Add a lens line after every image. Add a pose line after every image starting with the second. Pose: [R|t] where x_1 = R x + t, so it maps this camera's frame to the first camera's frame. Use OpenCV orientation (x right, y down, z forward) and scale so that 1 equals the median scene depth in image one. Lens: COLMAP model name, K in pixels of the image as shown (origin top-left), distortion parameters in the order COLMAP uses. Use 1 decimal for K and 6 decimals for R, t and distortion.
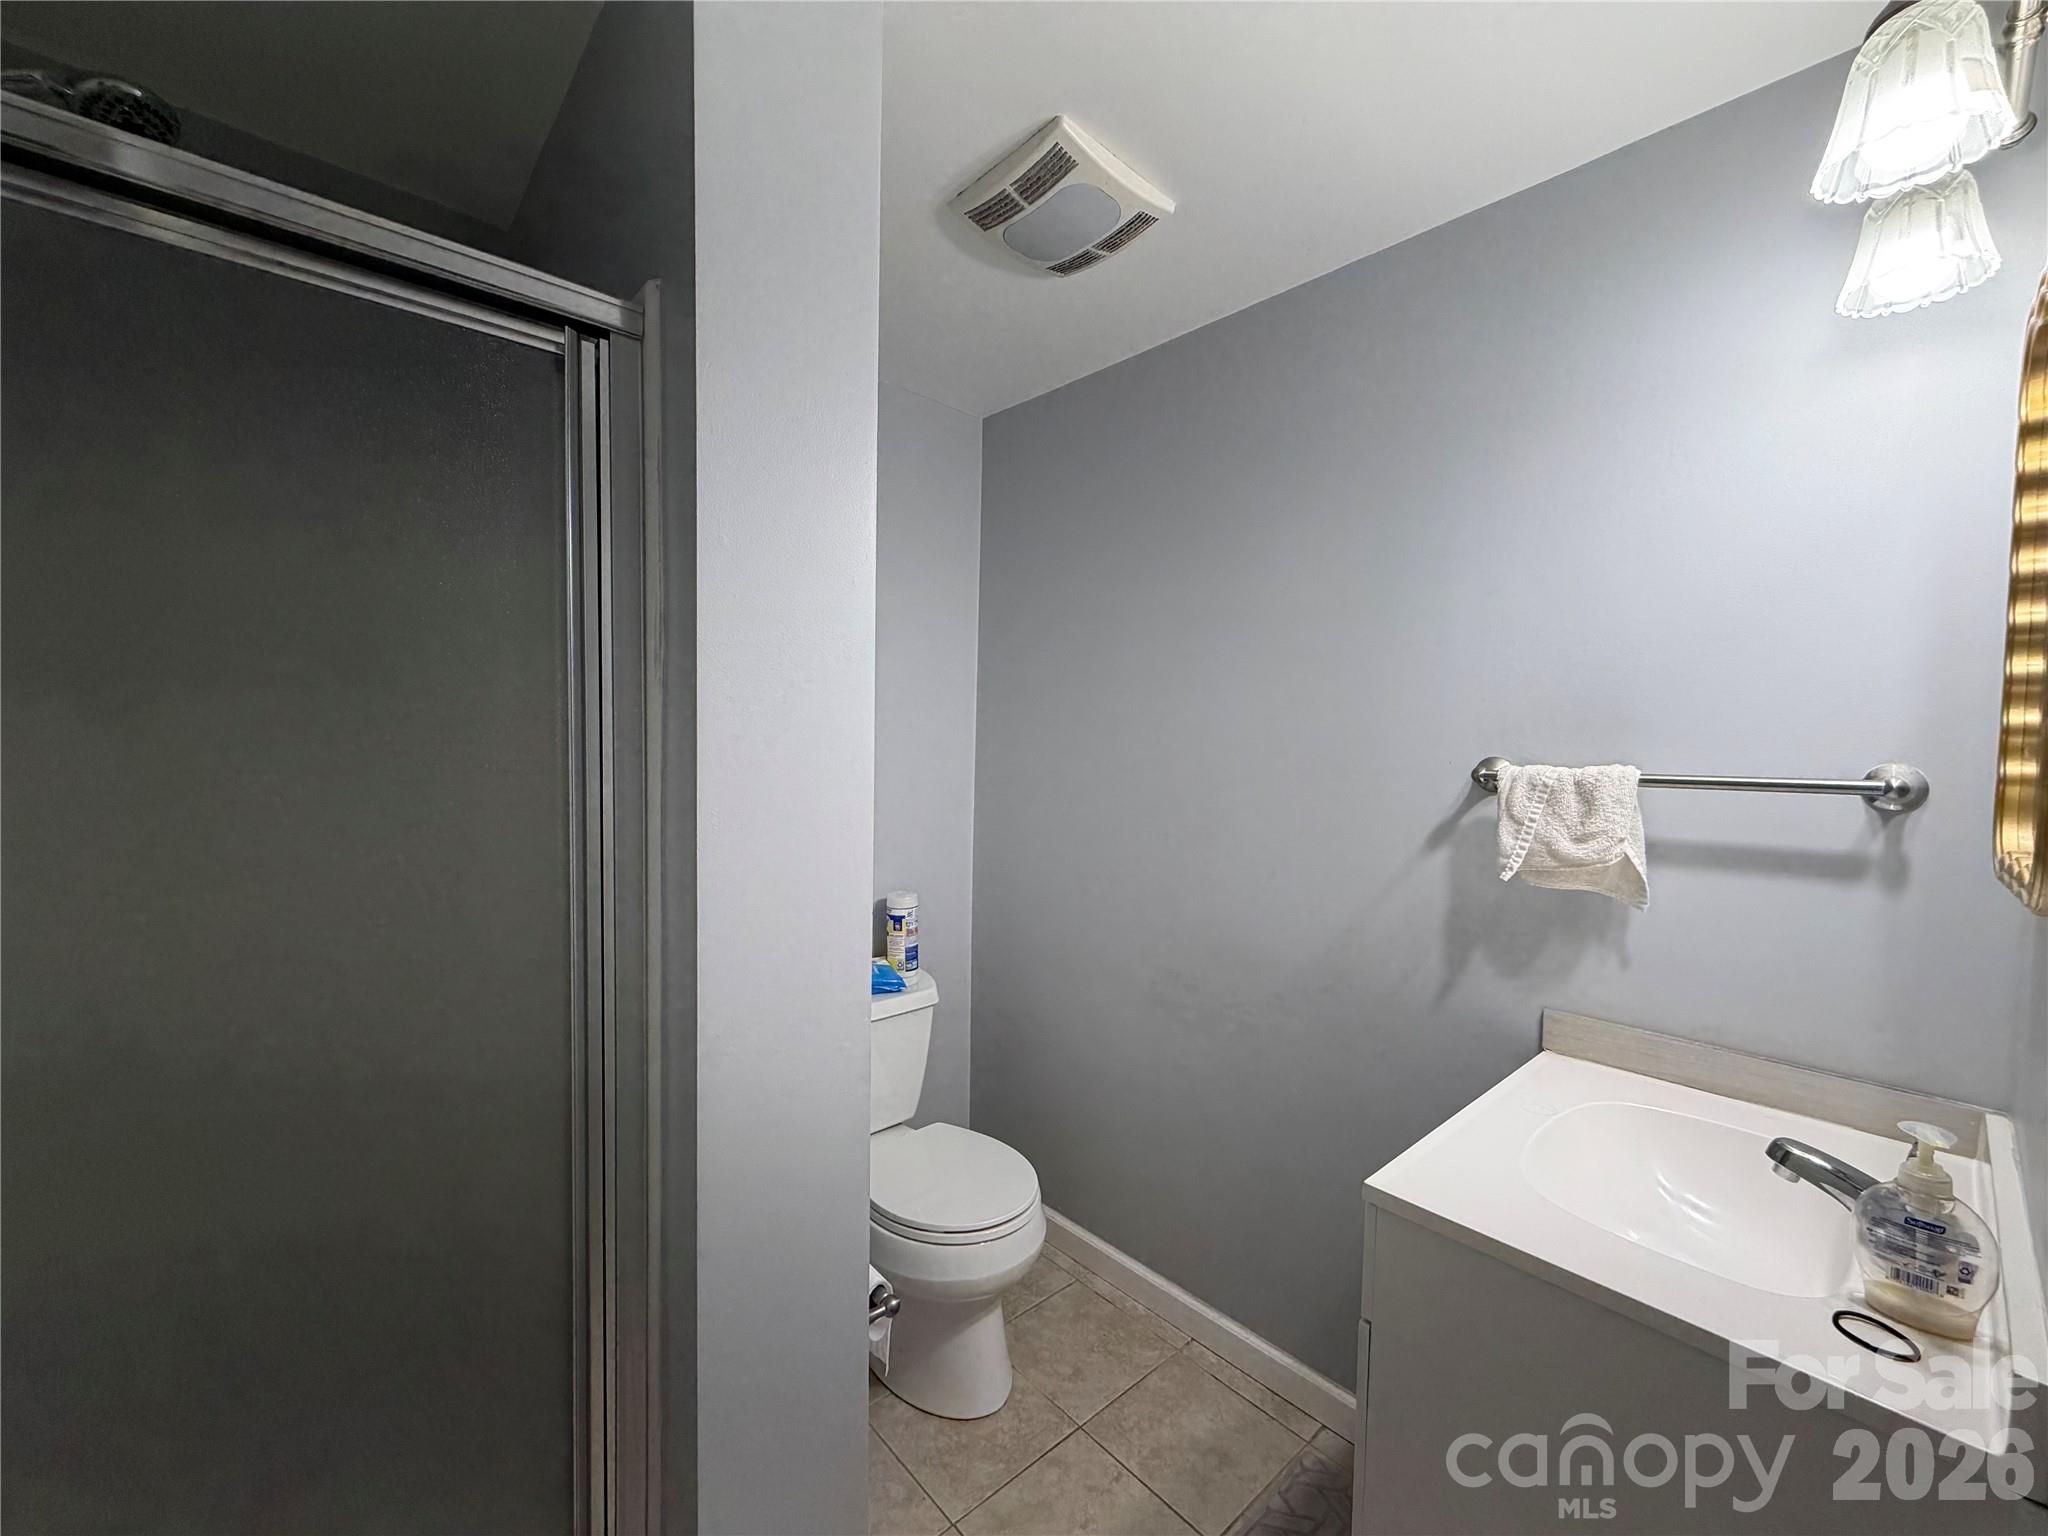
lens RADIAL K [[814.8, 0, 1019.5], [0, 814.8, 771.7], [0, 0, 1]] dist [0.000541, 0.000136]
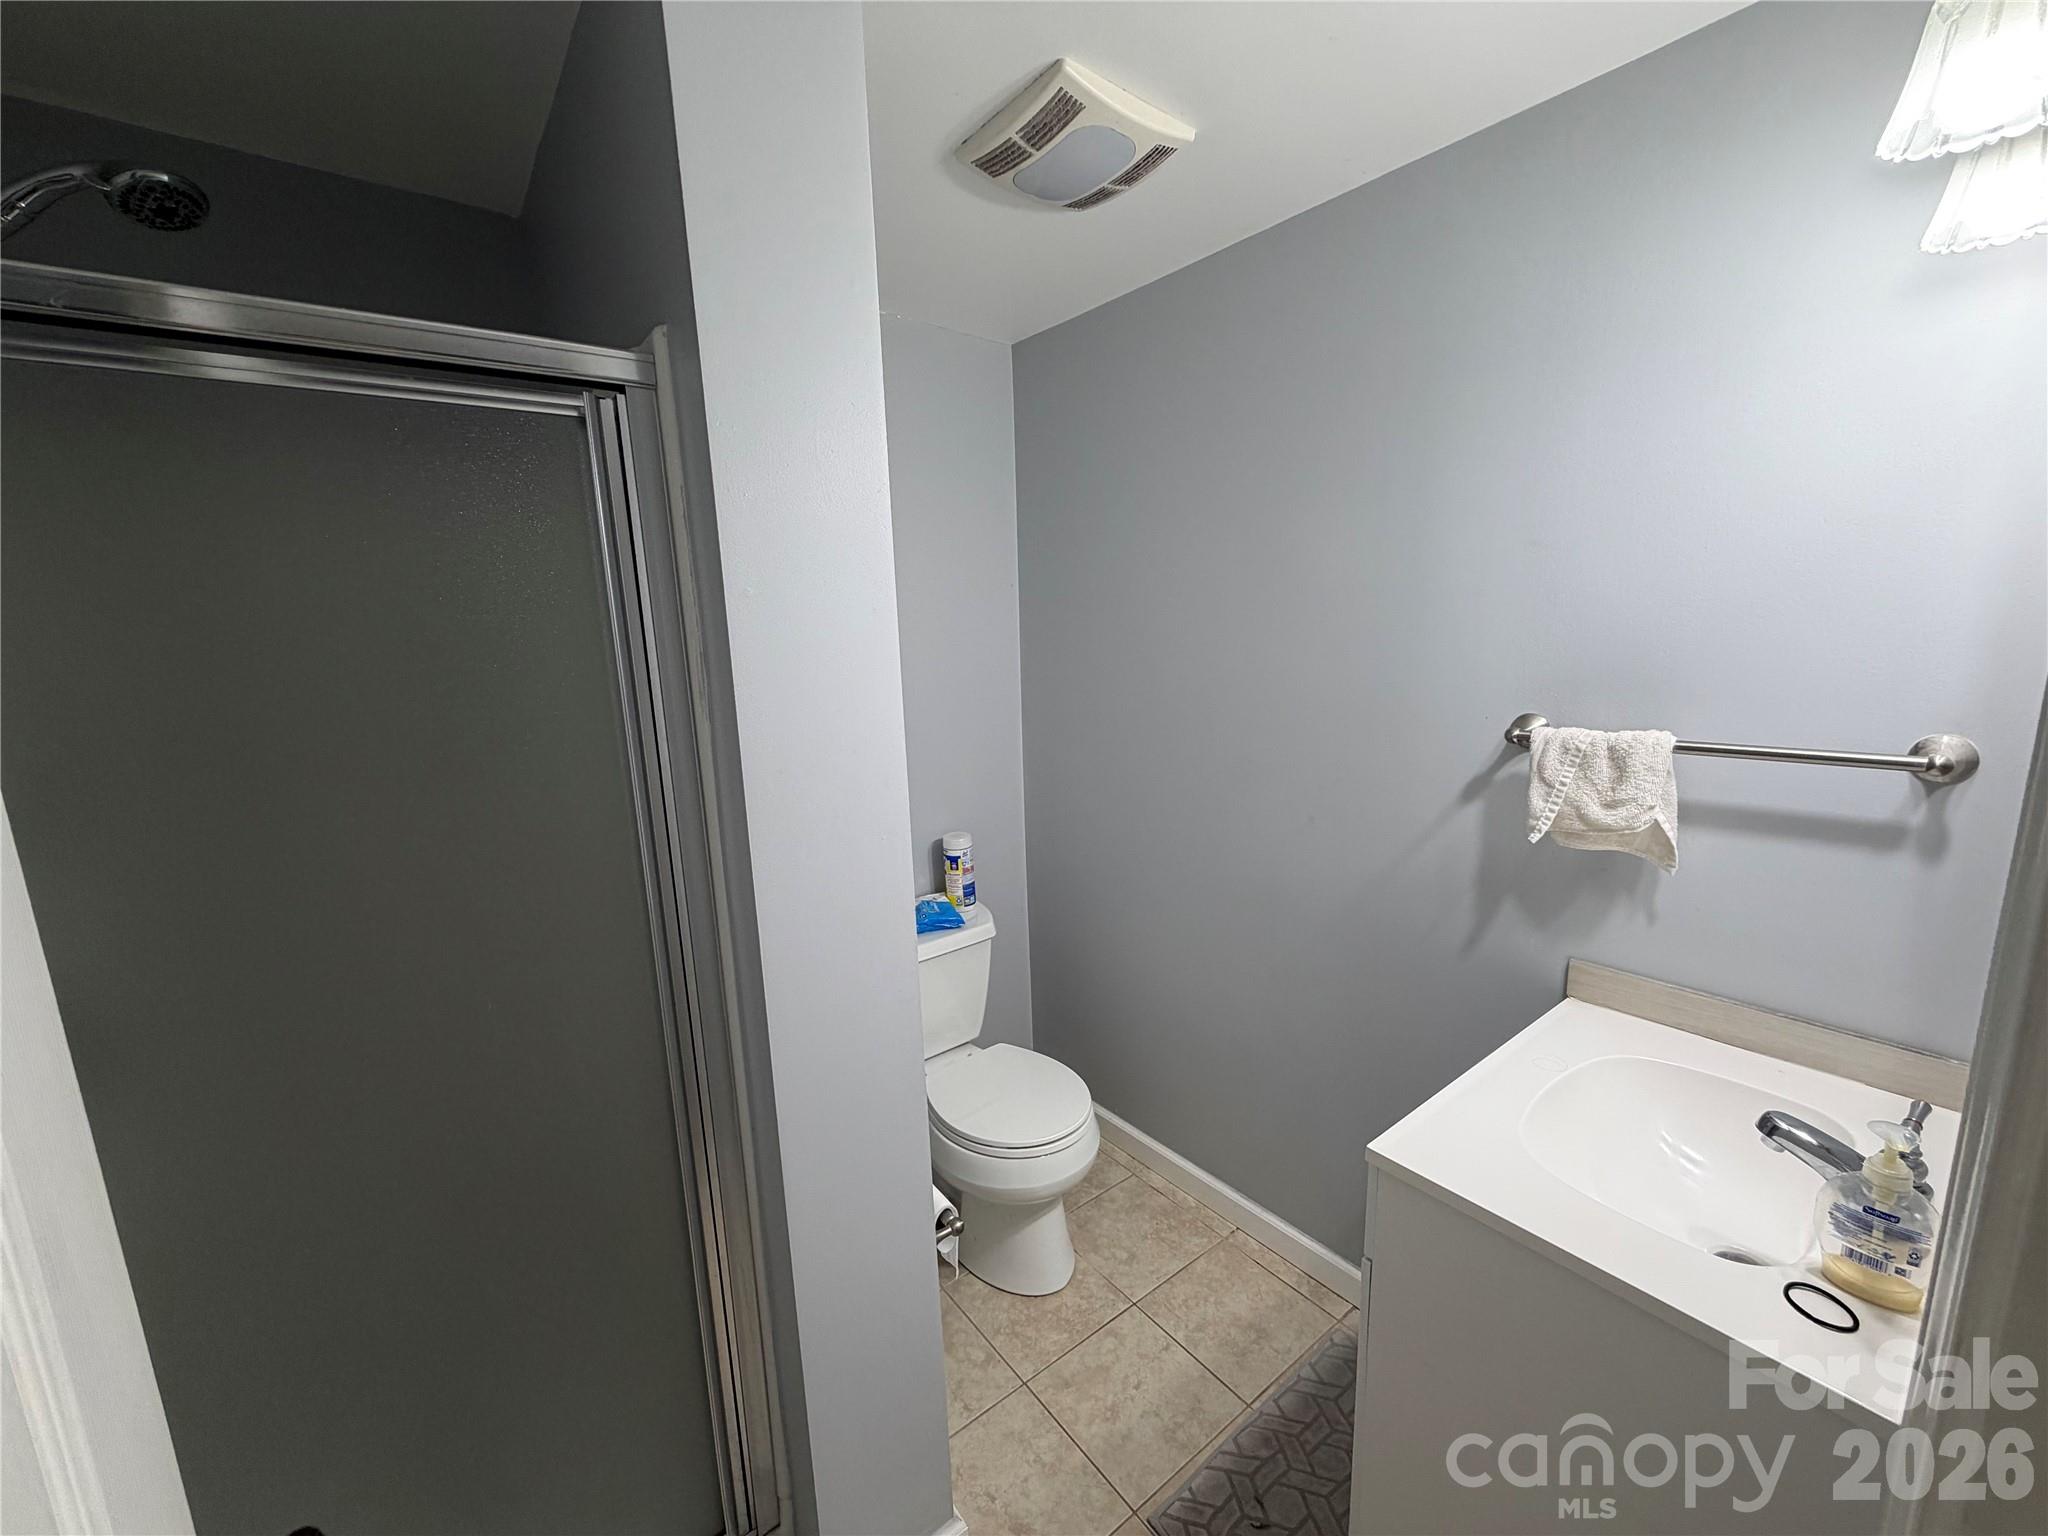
lens RADIAL K [[814.8, 0, 1019.5], [0, 814.8, 771.7], [0, 0, 1]] dist [0.000541, 0.000136]
pose [[0.995835, -0.037030, -0.083318, 0.044340], [0.048572, 0.988807, 0.141073, -0.121719], [0.077161, -0.144532, 0.986487, -0.036548]]
